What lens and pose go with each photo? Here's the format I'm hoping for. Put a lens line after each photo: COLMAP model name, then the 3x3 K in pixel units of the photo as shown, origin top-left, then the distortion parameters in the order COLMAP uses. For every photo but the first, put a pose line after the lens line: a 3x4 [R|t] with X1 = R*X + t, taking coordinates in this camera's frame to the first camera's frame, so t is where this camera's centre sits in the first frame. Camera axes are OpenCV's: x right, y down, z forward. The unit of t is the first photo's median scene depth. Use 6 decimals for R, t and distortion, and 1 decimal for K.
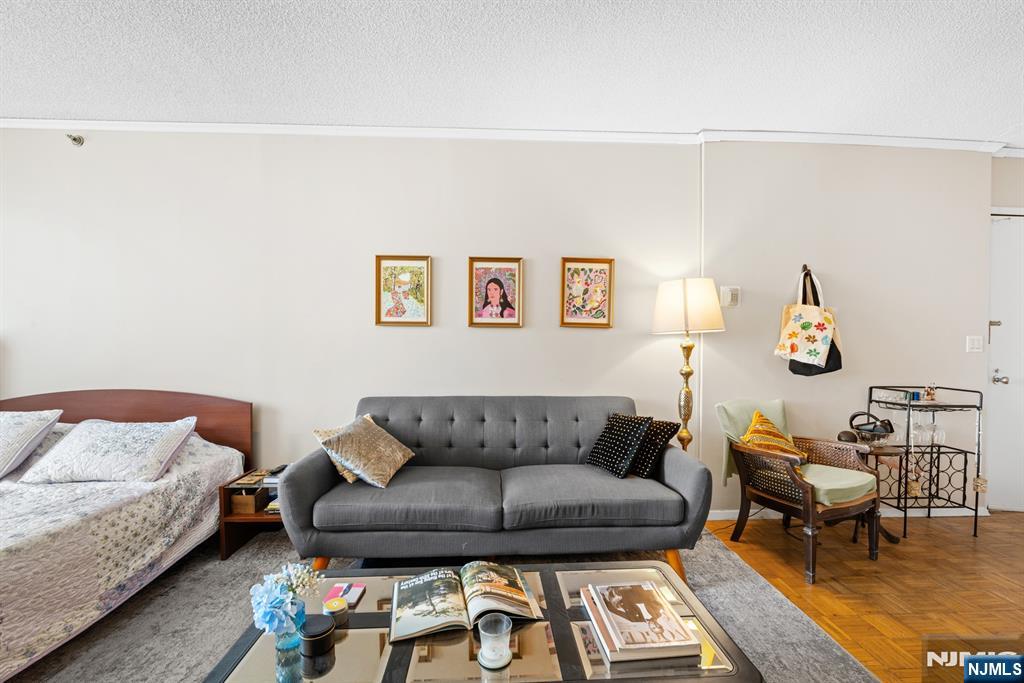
lens RADIAL K [[416.9, 0, 512.6], [0, 416.9, 351.6], [0, 0, 1]] dist [-0.011494, -0.000452]
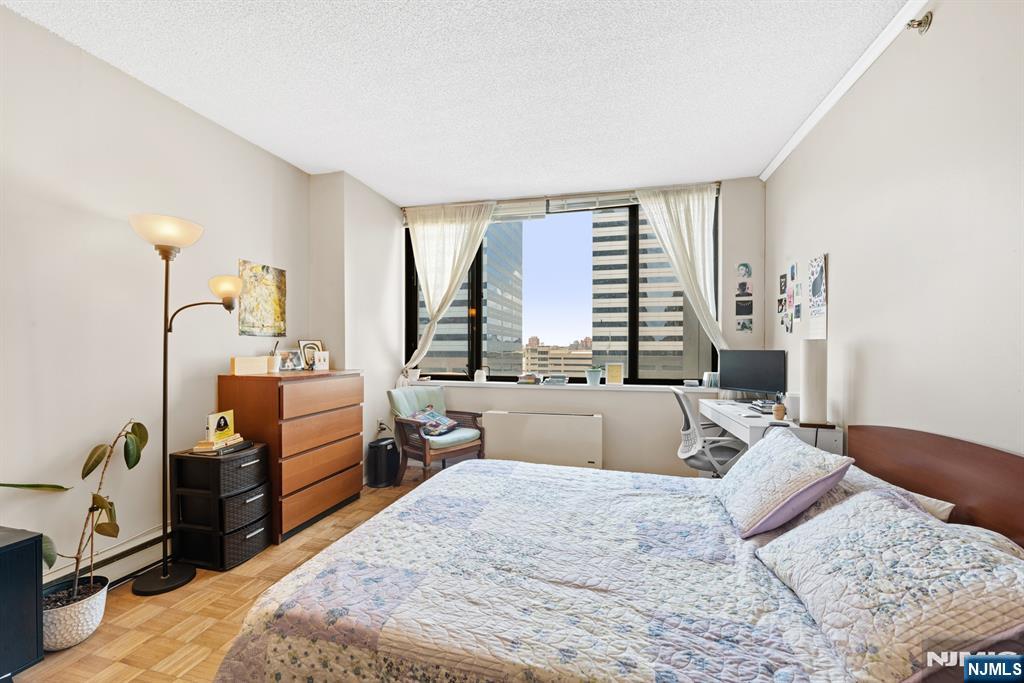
lens RADIAL K [[416.9, 0, 512.6], [0, 416.9, 351.6], [0, 0, 1]] dist [-0.011494, -0.000452]
pose [[-0.275429, -0.003682, -0.961314, -0.342984], [-0.018278, 0.999832, 0.001408, -0.012614], [0.961148, 0.017959, -0.275450, 0.658057]]
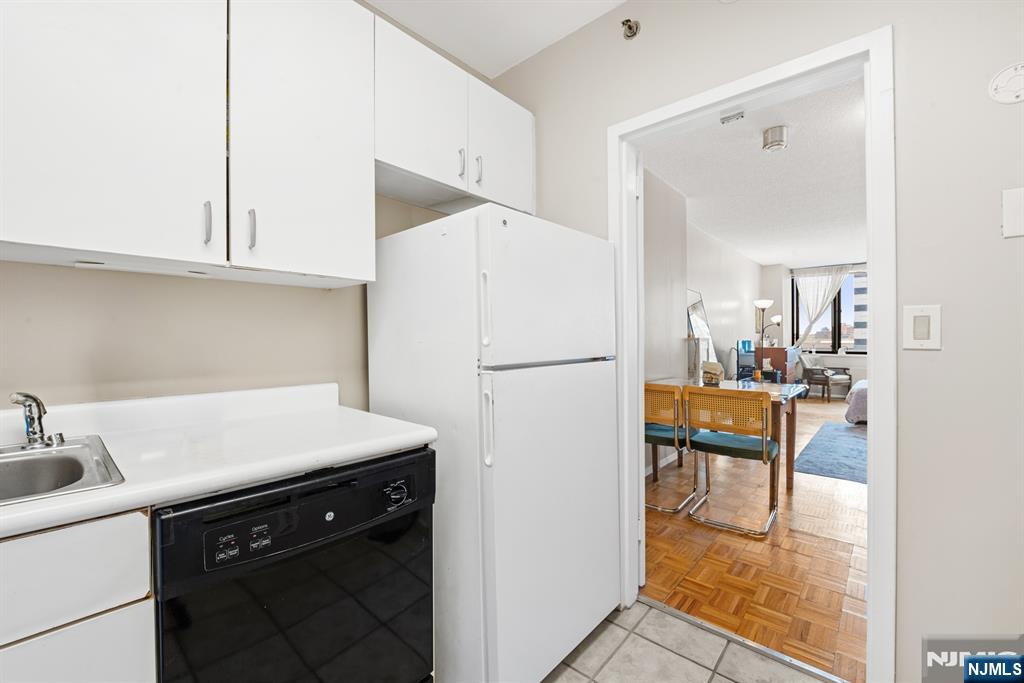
lens RADIAL K [[423.4, 0, 512.1], [0, 423.4, 335.4], [0, 0, 1]] dist [-0.011269, -0.000295]
pose [[-0.699254, -0.012468, -0.714764, 2.468202], [-0.015156, 0.999882, -0.002615, 0.012788], [0.714712, 0.009004, -0.699360, 0.536260]]
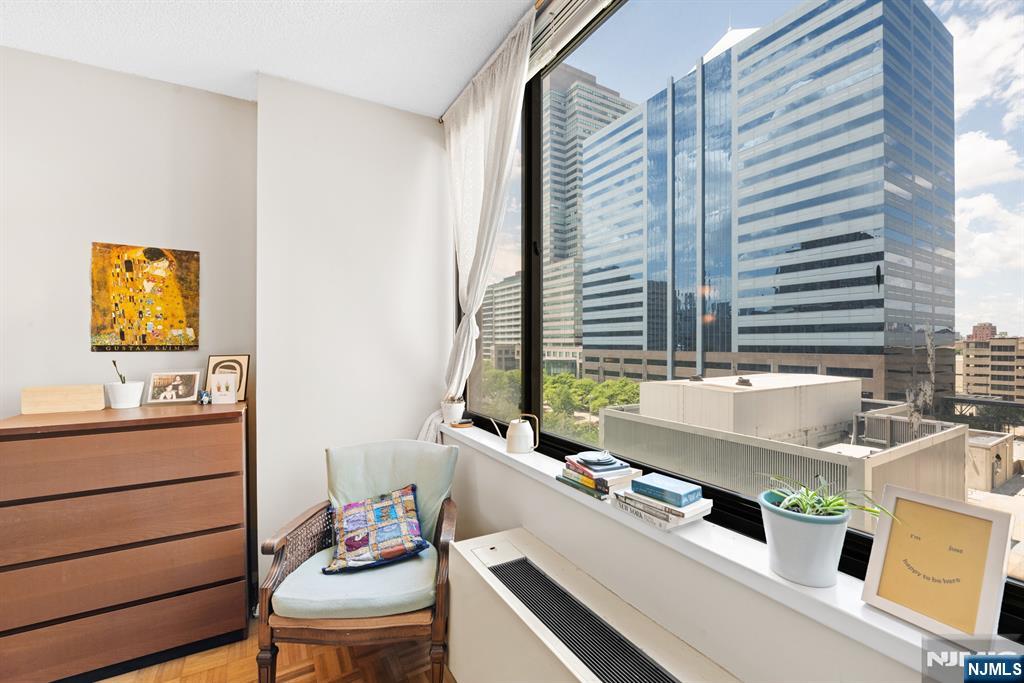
lens RADIAL K [[416.9, 0, 512.6], [0, 416.9, 351.6], [0, 0, 1]] dist [-0.011494, -0.000452]
pose [[-0.885120, 0.003145, -0.465351, -1.626864], [-0.010996, 0.999557, 0.027671, -0.075944], [0.465232, 0.029610, -0.884693, 0.695293]]
